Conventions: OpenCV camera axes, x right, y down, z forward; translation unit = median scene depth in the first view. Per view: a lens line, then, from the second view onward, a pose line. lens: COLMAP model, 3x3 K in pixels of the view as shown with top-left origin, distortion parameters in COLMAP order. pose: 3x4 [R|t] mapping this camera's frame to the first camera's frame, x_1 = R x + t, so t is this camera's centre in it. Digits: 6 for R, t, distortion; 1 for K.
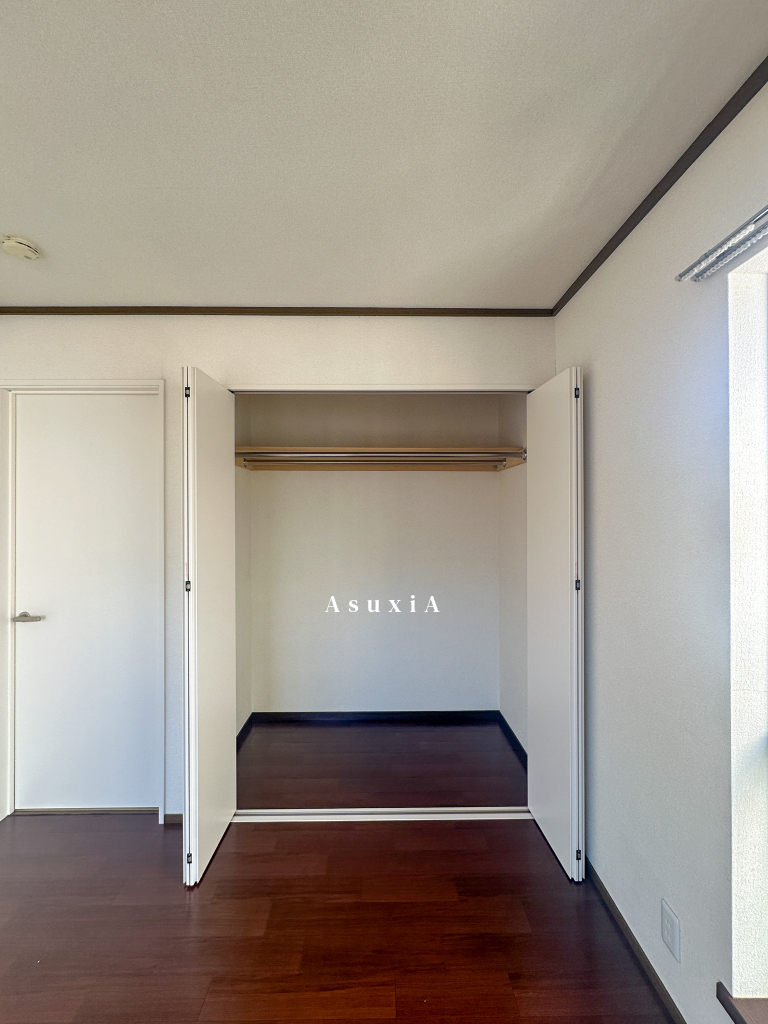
lens RADIAL K [[408.8, 0, 382.2], [0, 408.8, 509.4], [0, 0, 1]] dist [-0.001851, 0.001146]
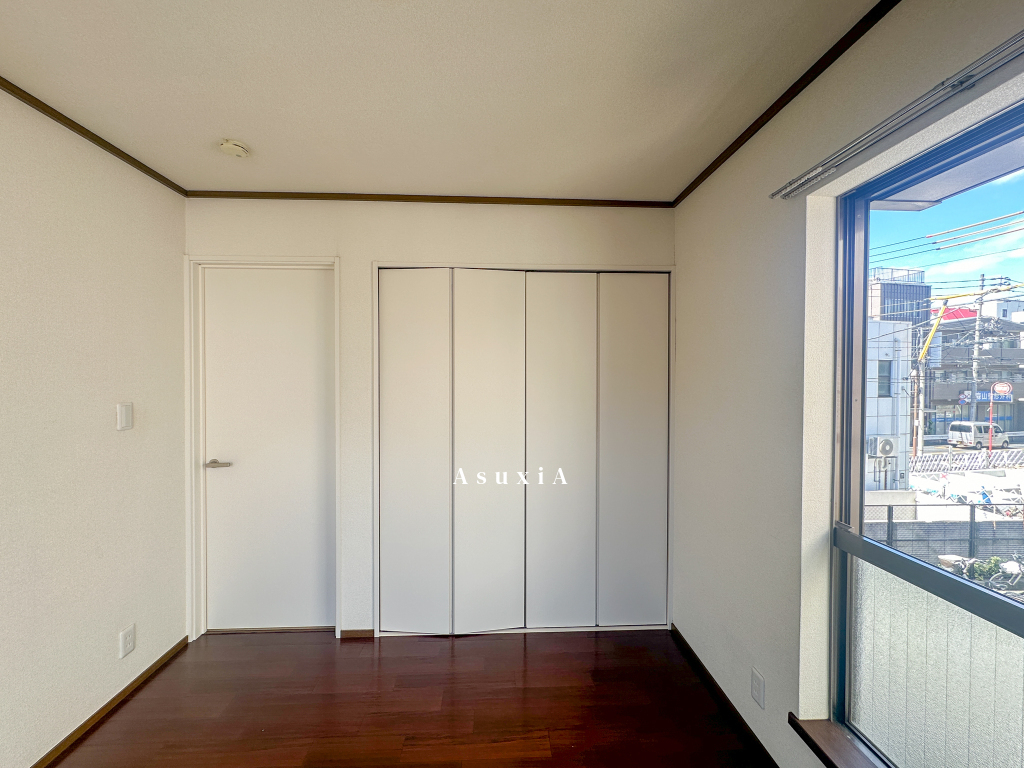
lens RADIAL K [[408.8, 0, 507.9], [0, 408.8, 382.6], [0, 0, 1]] dist [-0.001851, 0.001146]
pose [[0.999436, 0.005170, 0.033166, -0.149489], [-0.005768, 0.999823, 0.017934, 0.019107], [-0.033067, -0.018115, 0.999289, -0.268775]]
